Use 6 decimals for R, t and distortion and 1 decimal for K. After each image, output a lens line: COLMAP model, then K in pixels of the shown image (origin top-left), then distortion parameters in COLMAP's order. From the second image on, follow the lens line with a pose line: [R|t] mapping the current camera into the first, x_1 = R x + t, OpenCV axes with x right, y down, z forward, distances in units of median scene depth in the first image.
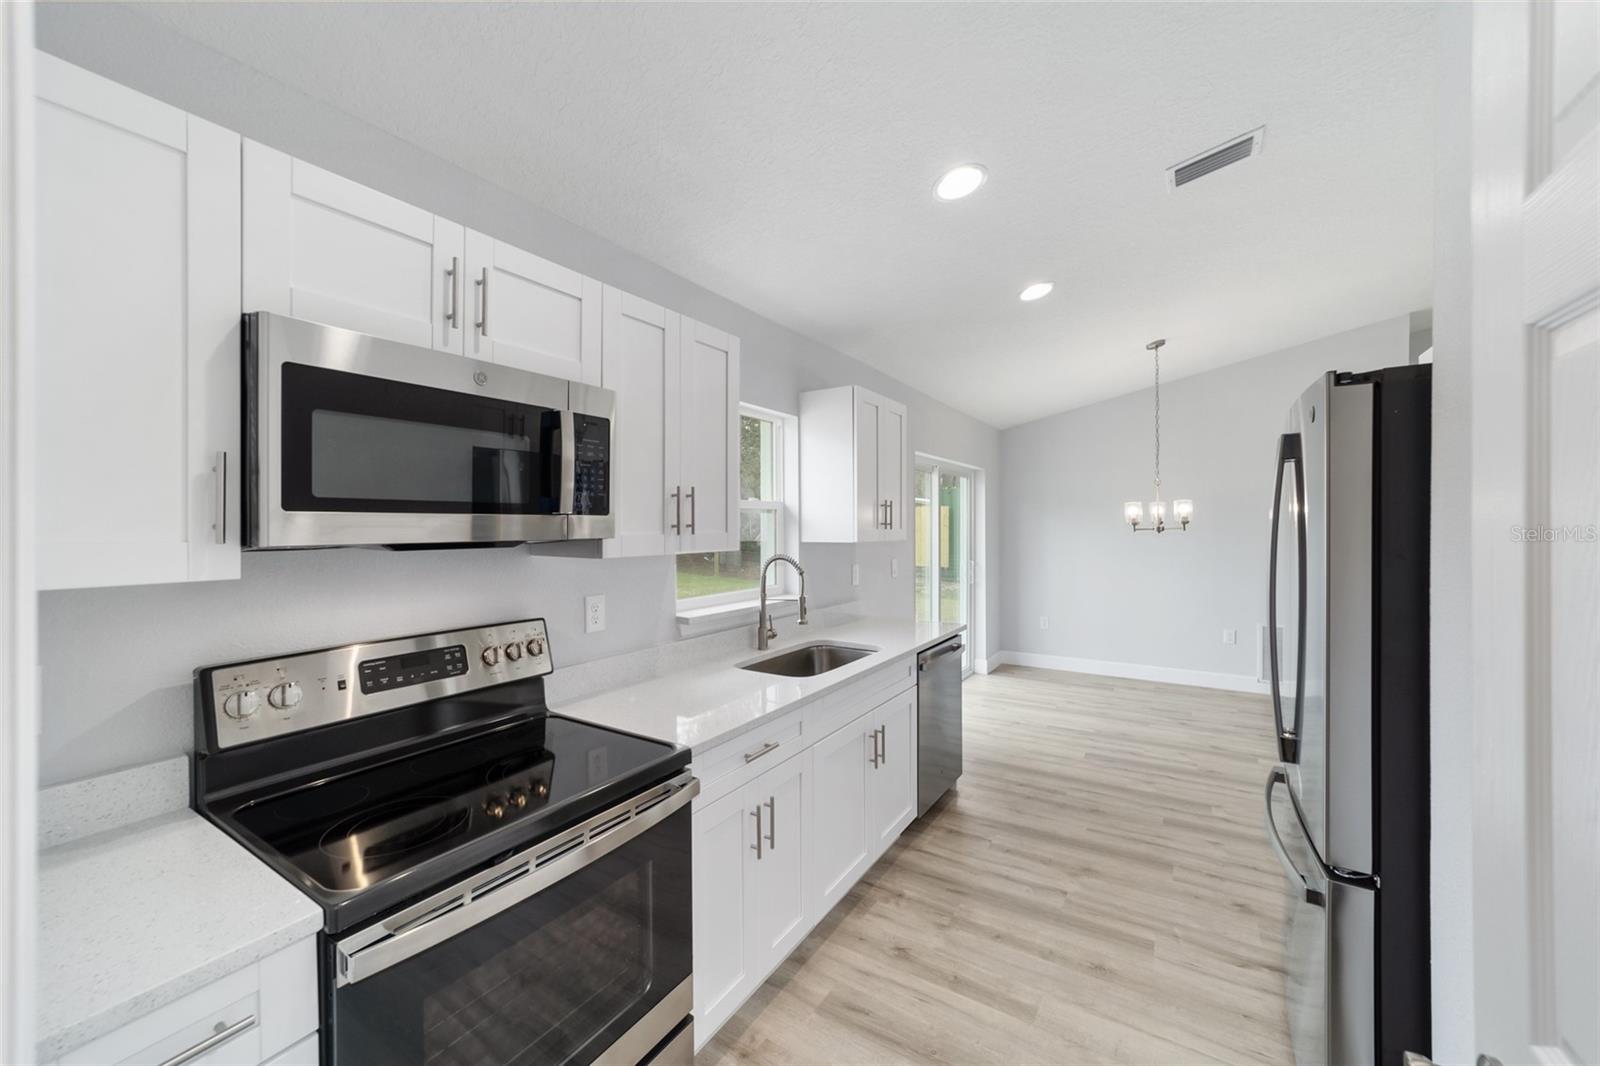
lens RADIAL K [[615.5, 0, 799.5], [0, 615.5, 532.3], [0, 0, 1]] dist [-0.018198, 0.008015]
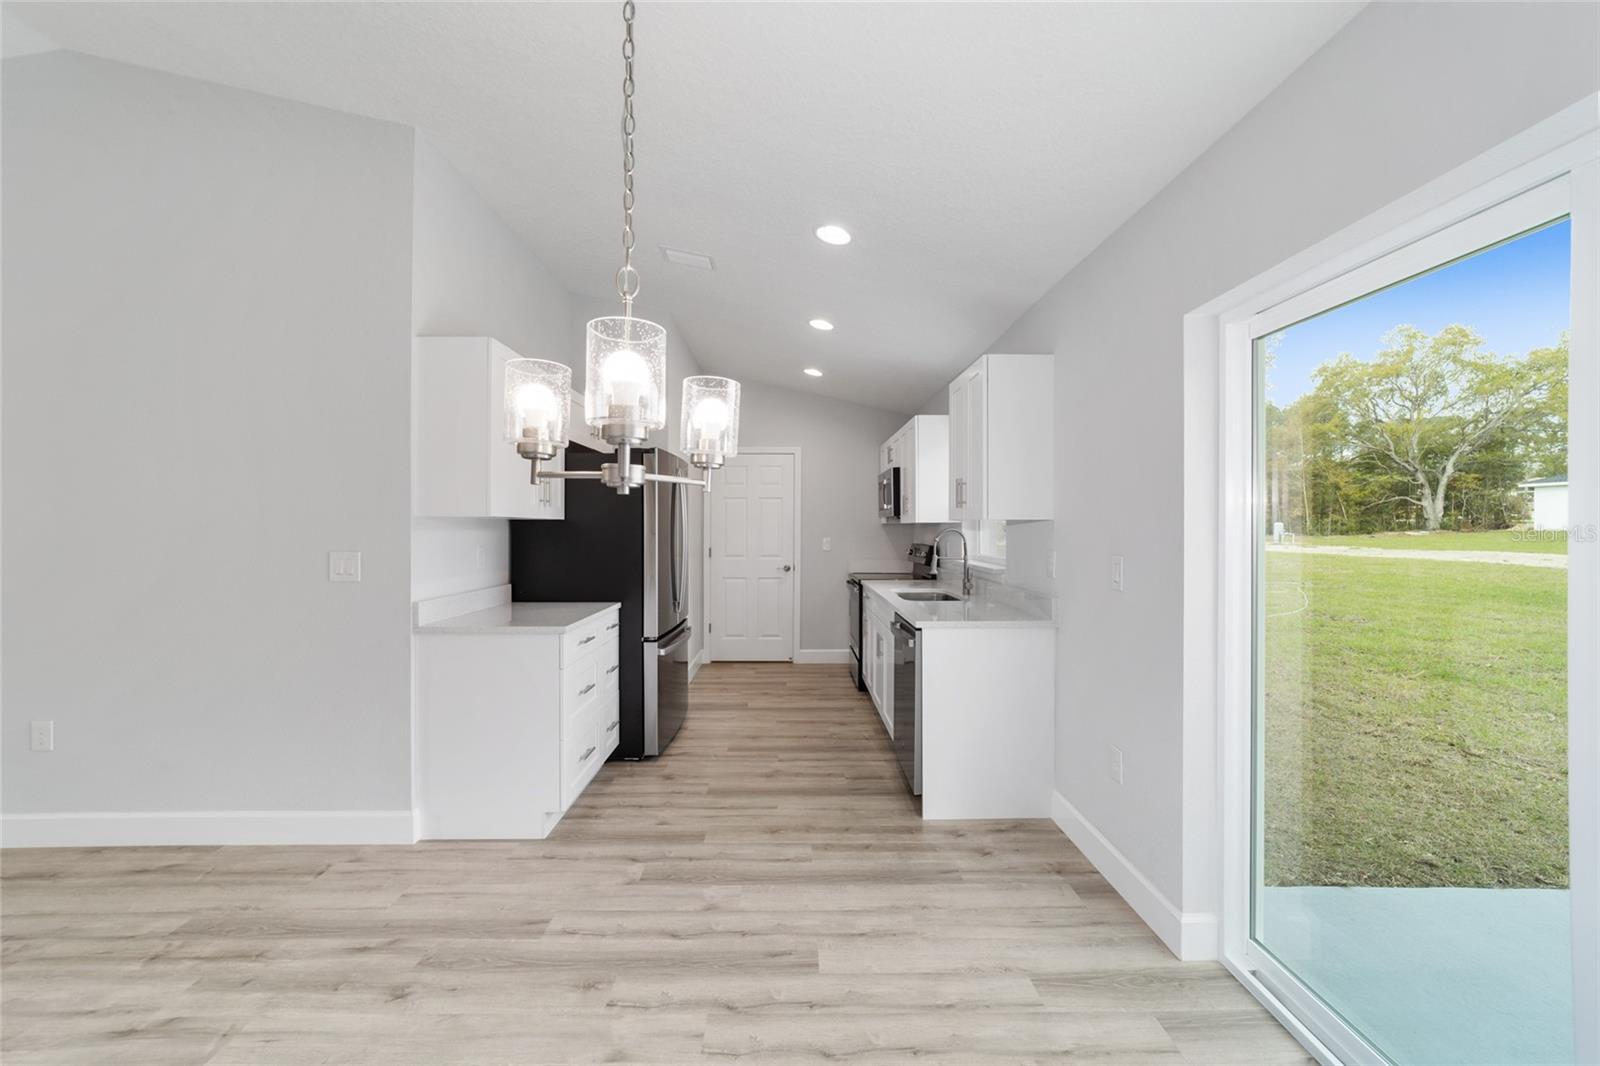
lens RADIAL K [[615.5, 0, 797.1], [0, 615.5, 527.3], [0, 0, 1]] dist [-0.018198, 0.008015]
pose [[-0.836153, 0.004994, -0.548473, 0.962270], [-0.002607, 0.999911, 0.013079, 0.014286], [0.548489, 0.012366, -0.836066, 1.797705]]
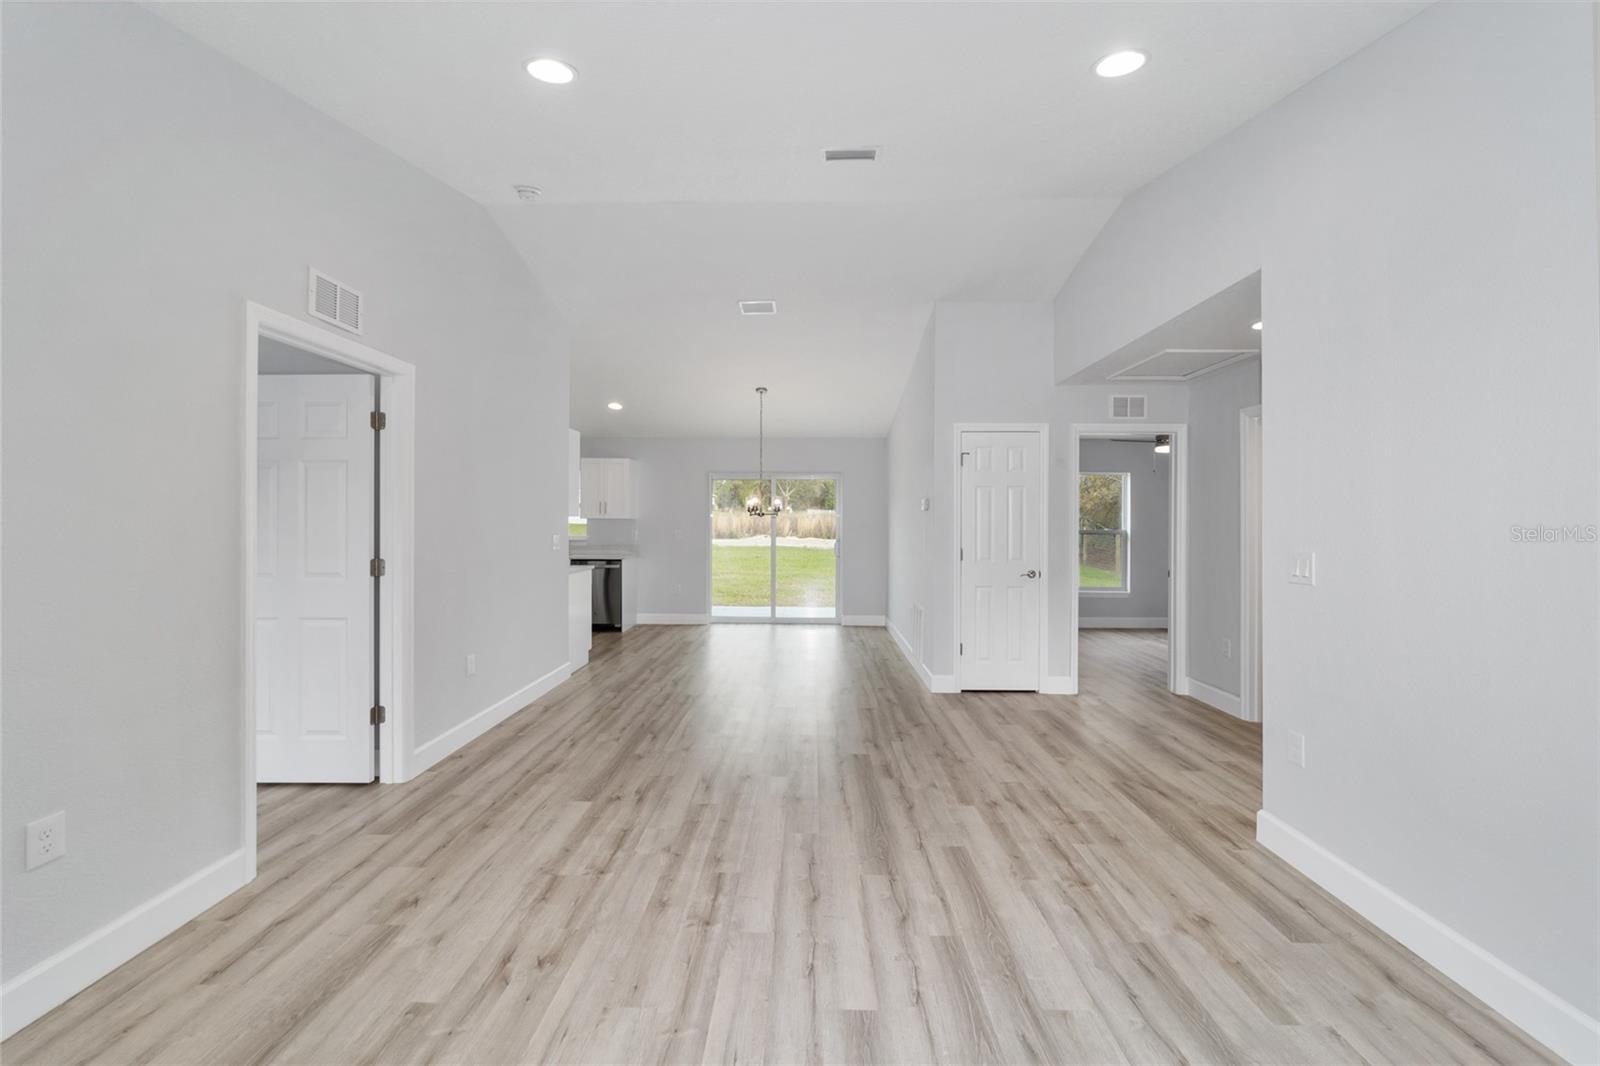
lens RADIAL K [[615.5, 0, 797.6], [0, 615.5, 523.9], [0, 0, 1]] dist [-0.018198, 0.008015]
pose [[0.520776, 0.009858, -0.853637, 2.790658], [-0.017133, 0.999853, 0.001094, 0.018375], [0.853521, 0.014055, 0.520868, 0.421557]]
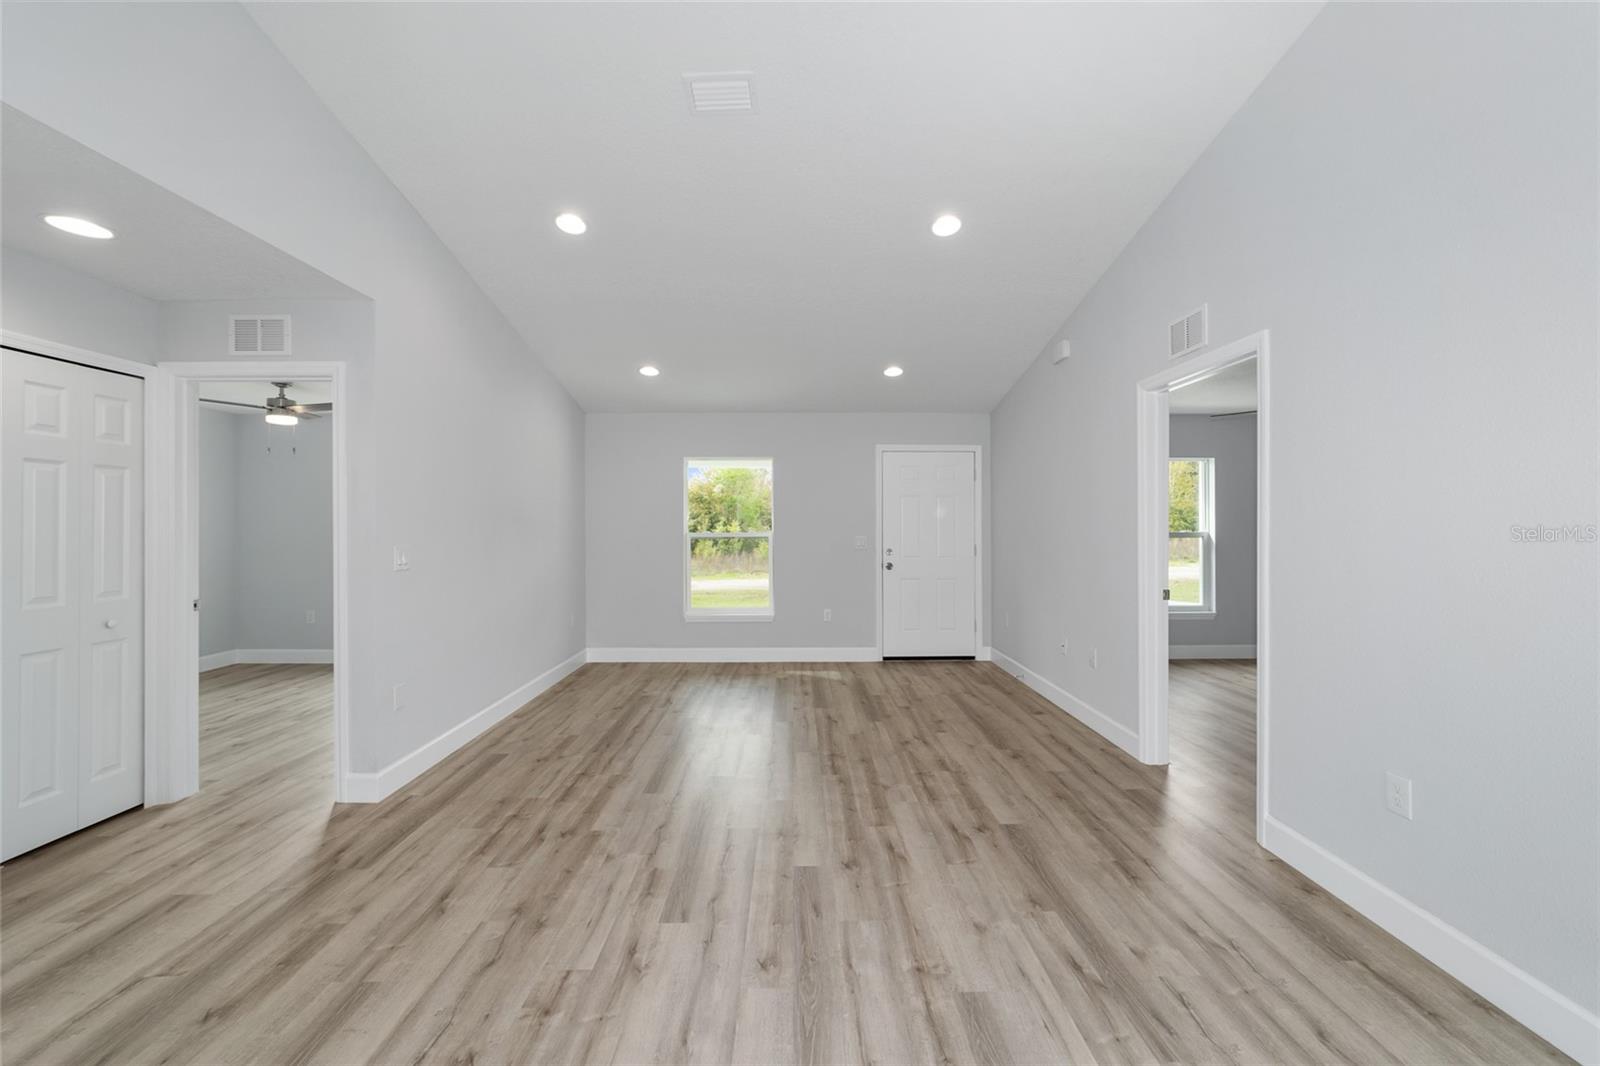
lens RADIAL K [[615.5, 0, 800.8], [0, 615.5, 528.3], [0, 0, 1]] dist [-0.018198, 0.008015]
pose [[-0.550488, 0.002158, 0.834840, 1.182594], [0.013947, 0.999881, 0.006612, 0.016484], [-0.834726, 0.015283, -0.550453, 1.408020]]
